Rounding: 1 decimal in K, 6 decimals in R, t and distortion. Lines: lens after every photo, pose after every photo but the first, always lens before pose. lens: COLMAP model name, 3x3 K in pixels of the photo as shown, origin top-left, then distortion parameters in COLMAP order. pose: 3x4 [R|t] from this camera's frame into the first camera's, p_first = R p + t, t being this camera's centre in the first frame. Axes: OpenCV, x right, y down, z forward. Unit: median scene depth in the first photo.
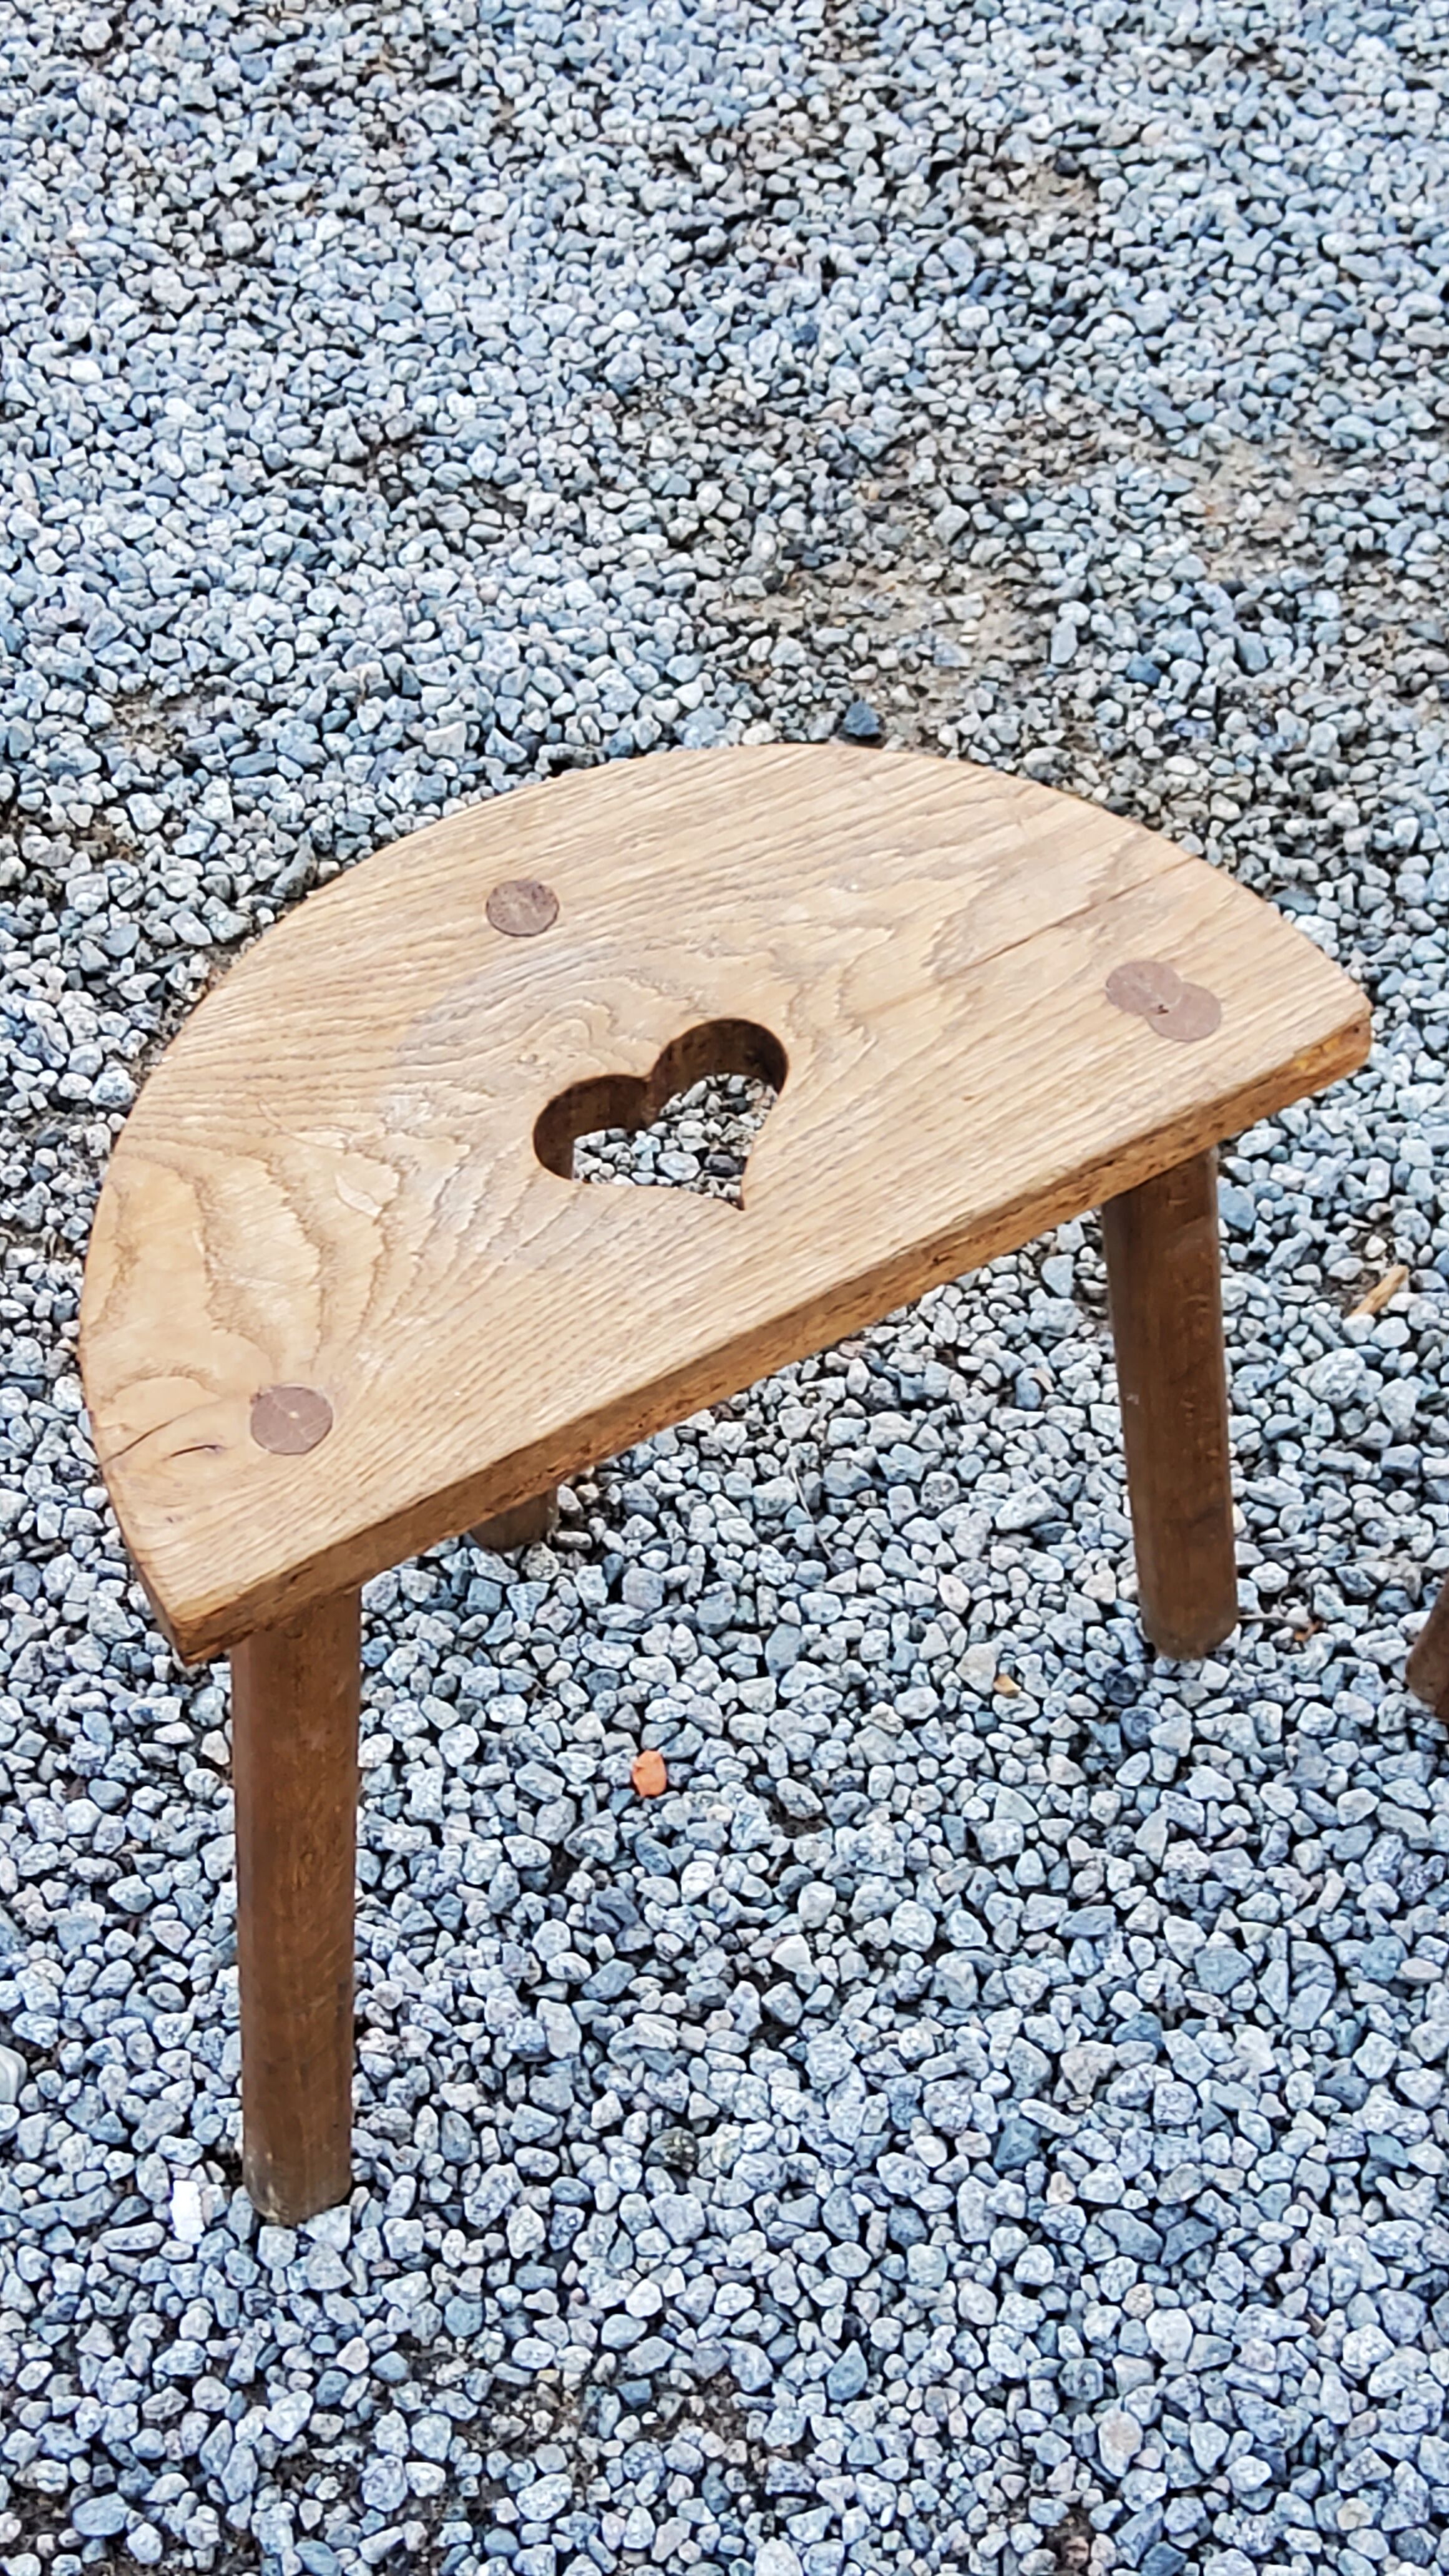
lens RADIAL K [[3765.5, 0, 758.8], [0, 3765.5, 1362.0], [0, 0, 1]] dist [0.109909, 0.000000]
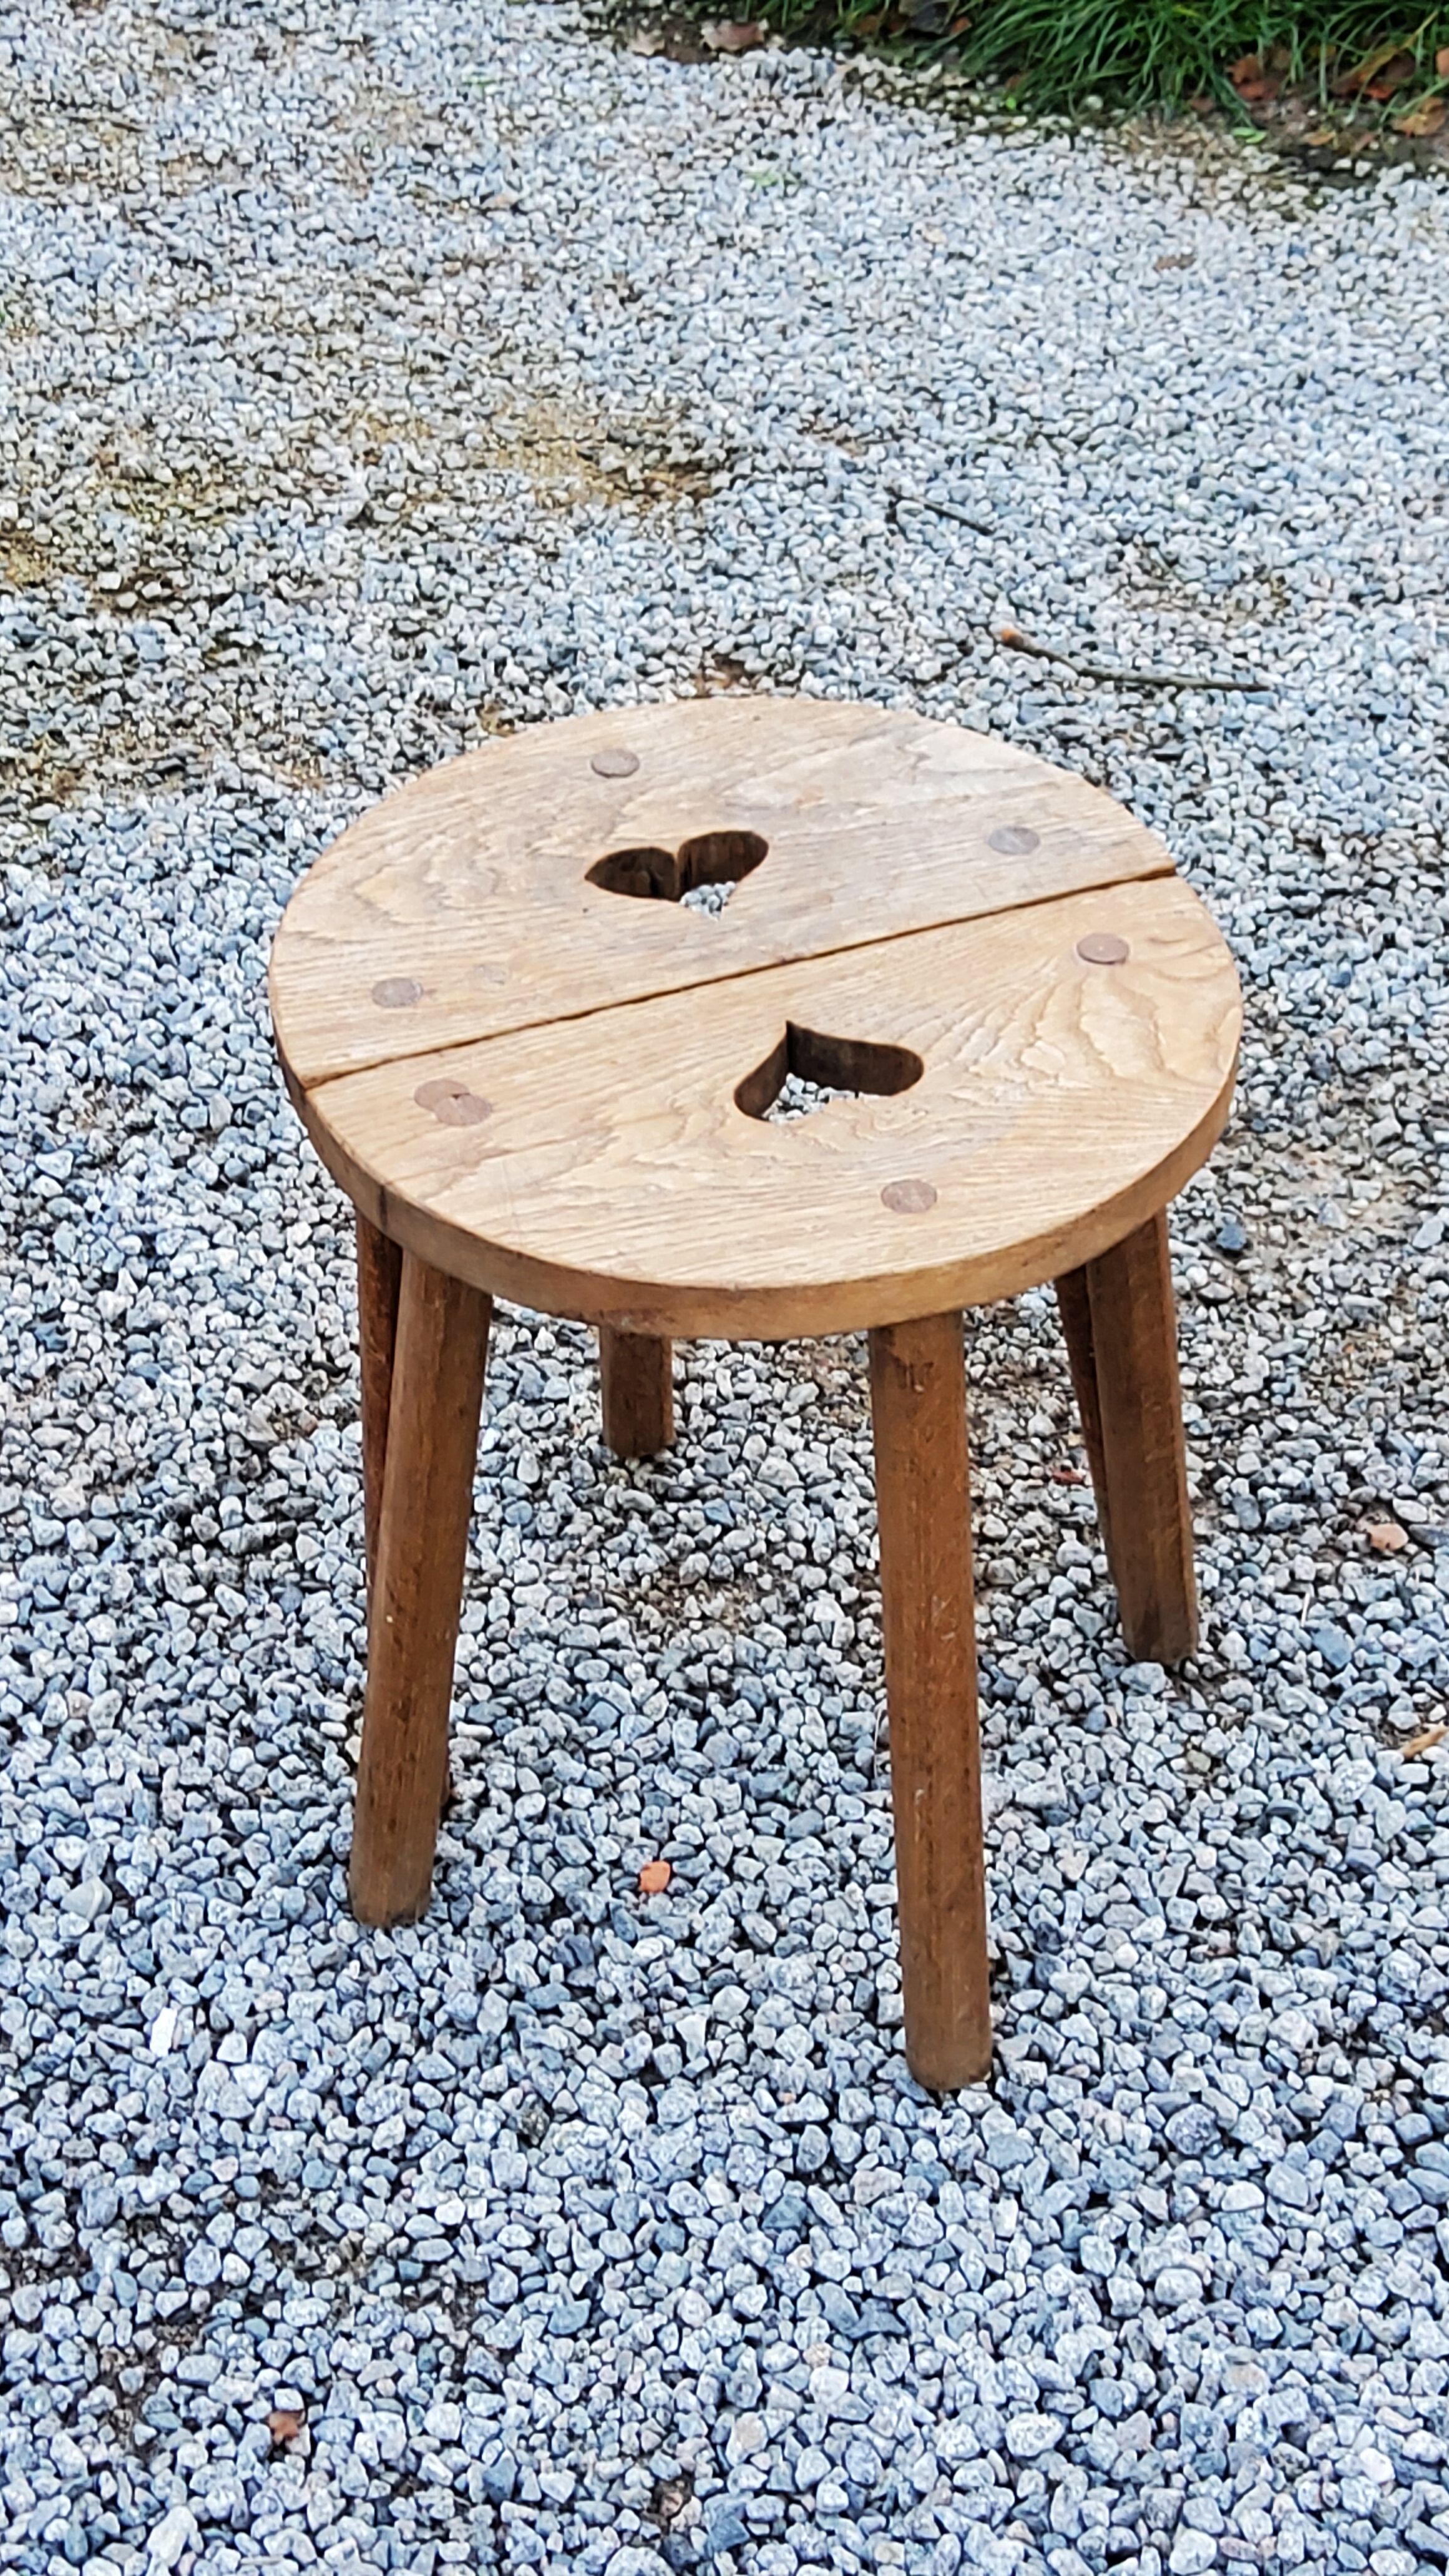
lens RADIAL K [[3765.5, 0, 743.2], [0, 3765.5, 1401.4], [0, 0, 1]] dist [0.109909, 0.000000]
pose [[0.906712, 0.275273, -0.319528, 0.345354], [-0.343148, 0.921980, -0.179451, 0.178309], [0.245200, 0.272356, 0.930430, -0.170891]]
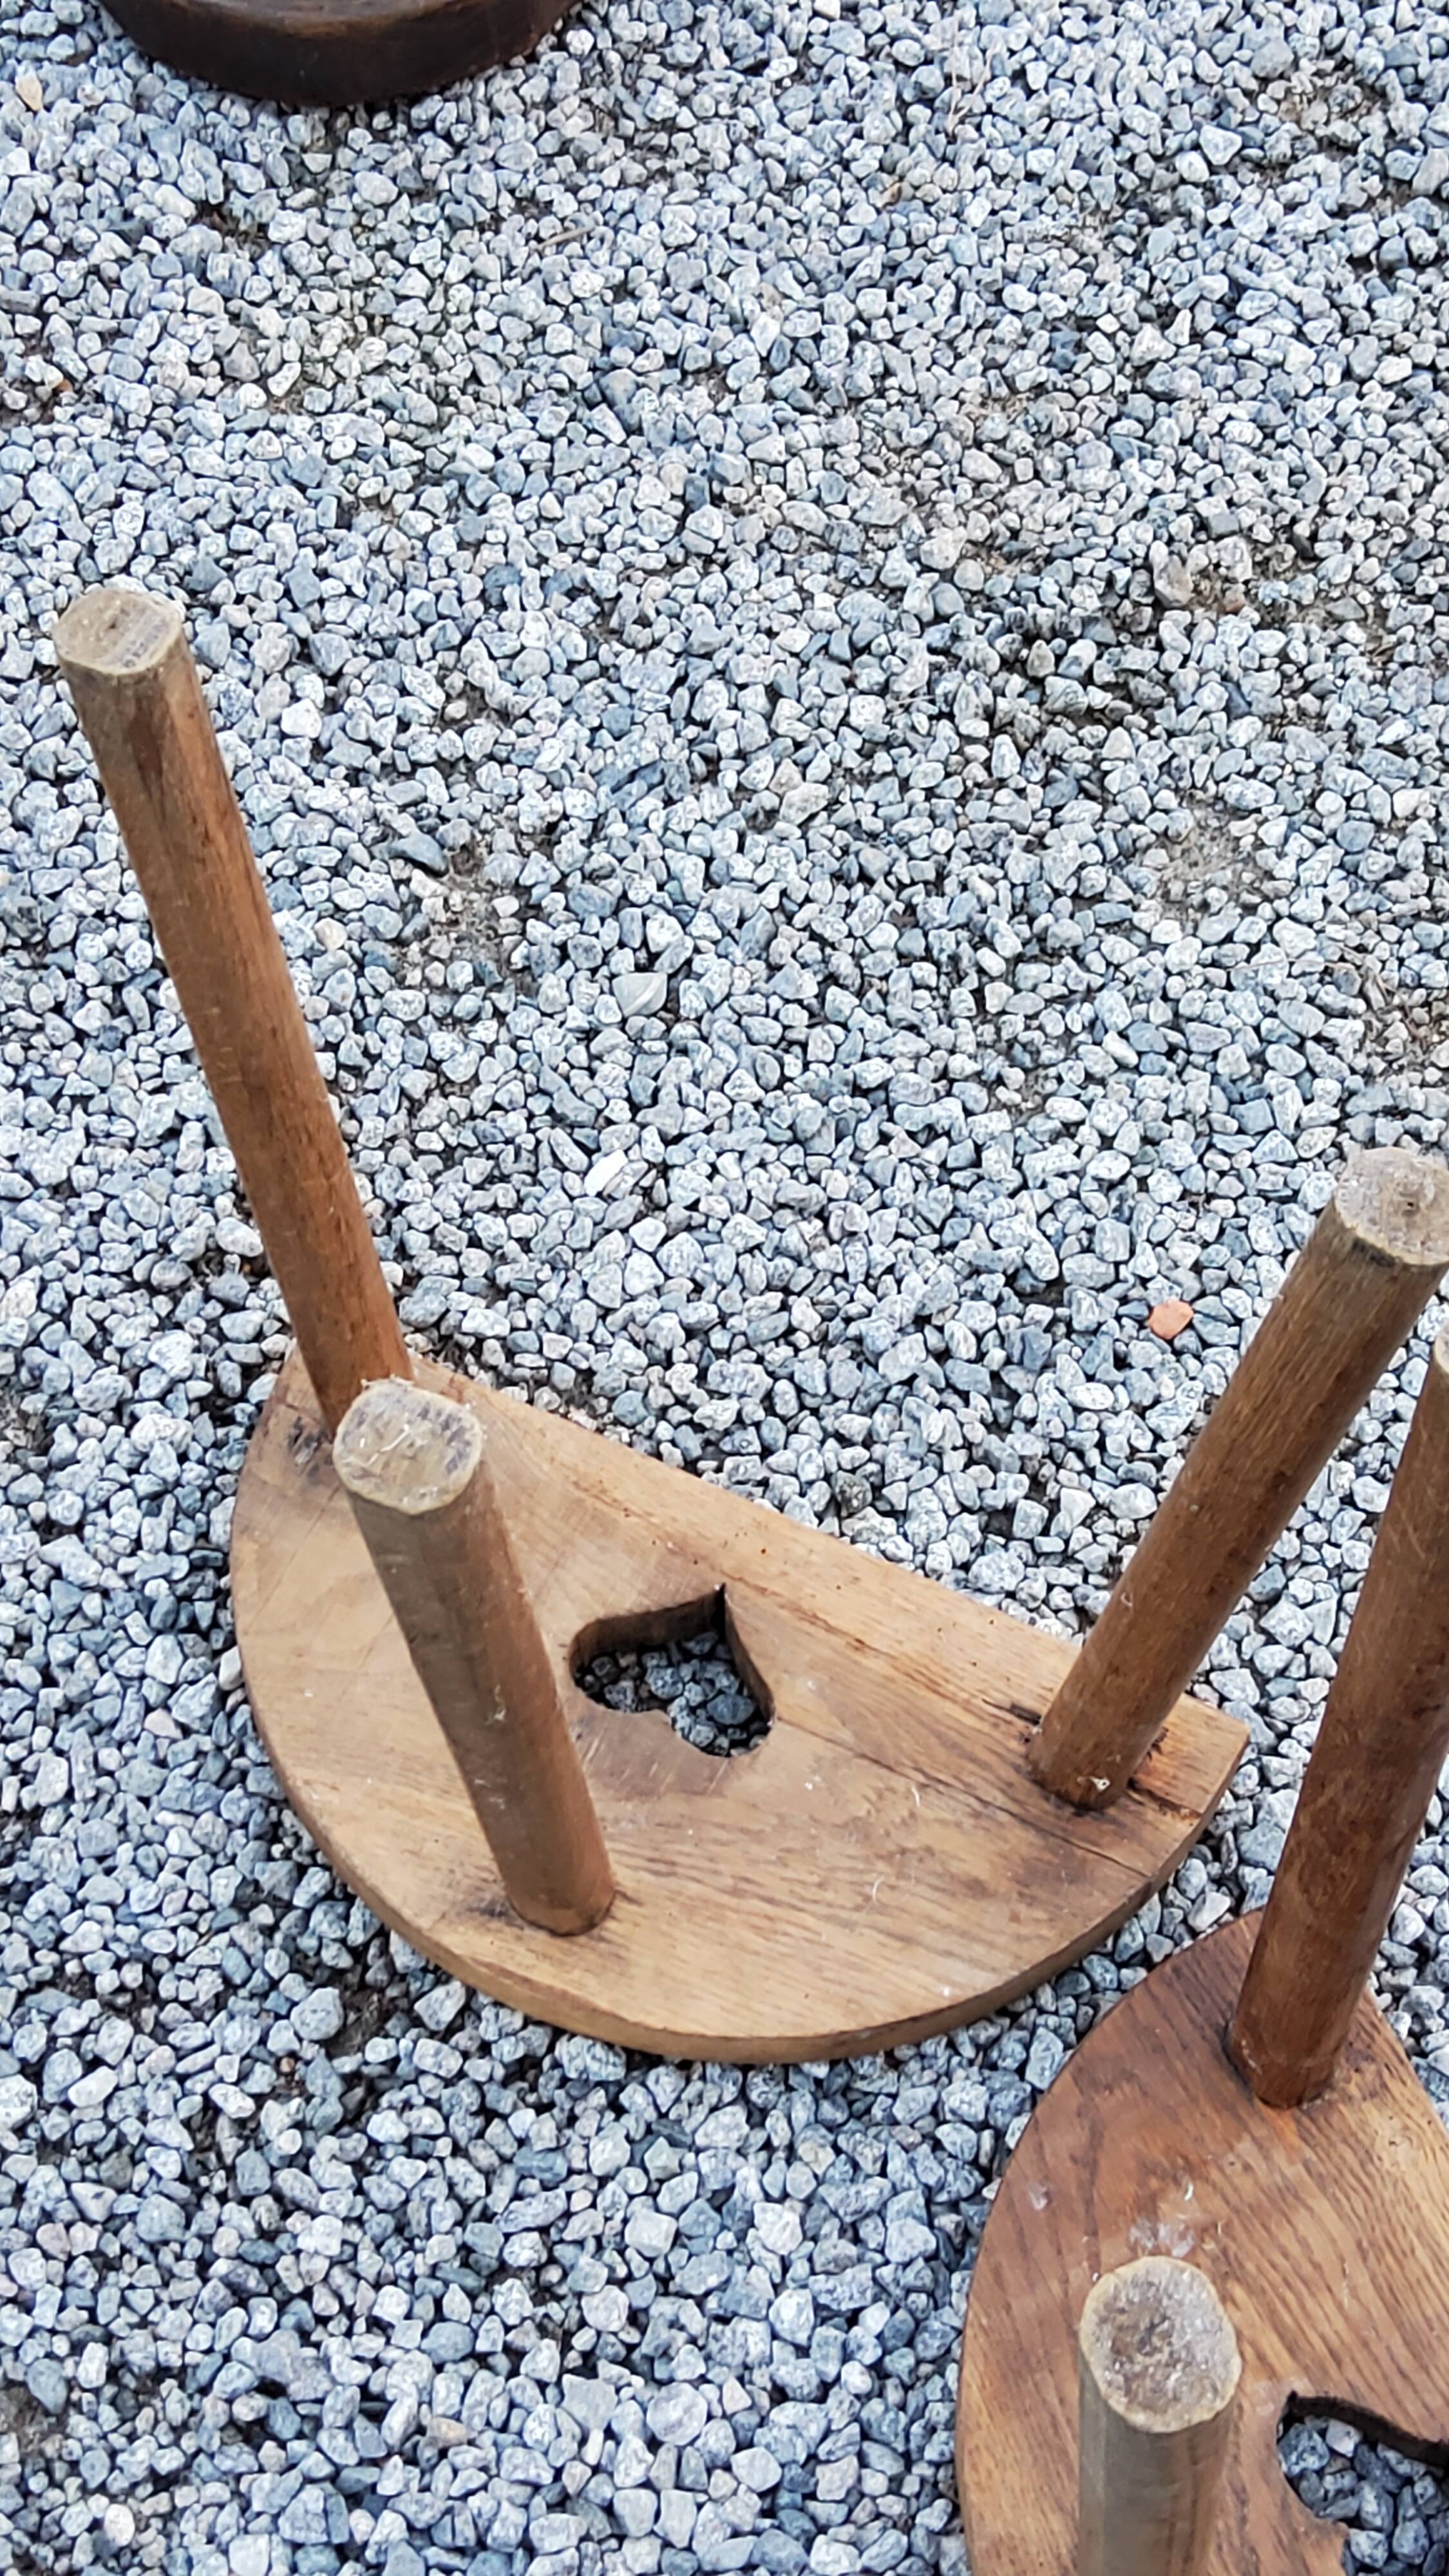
lens RADIAL K [[3792.8, 0, 713.2], [0, 3792.8, 1309.8], [0, 0, 1]] dist [0.129939, 0.000000]
pose [[0.447983, 0.783038, -0.431466, 0.364930], [-0.749733, 0.591935, 0.295828, -0.107459], [0.487044, 0.190958, 0.852246, 0.046000]]
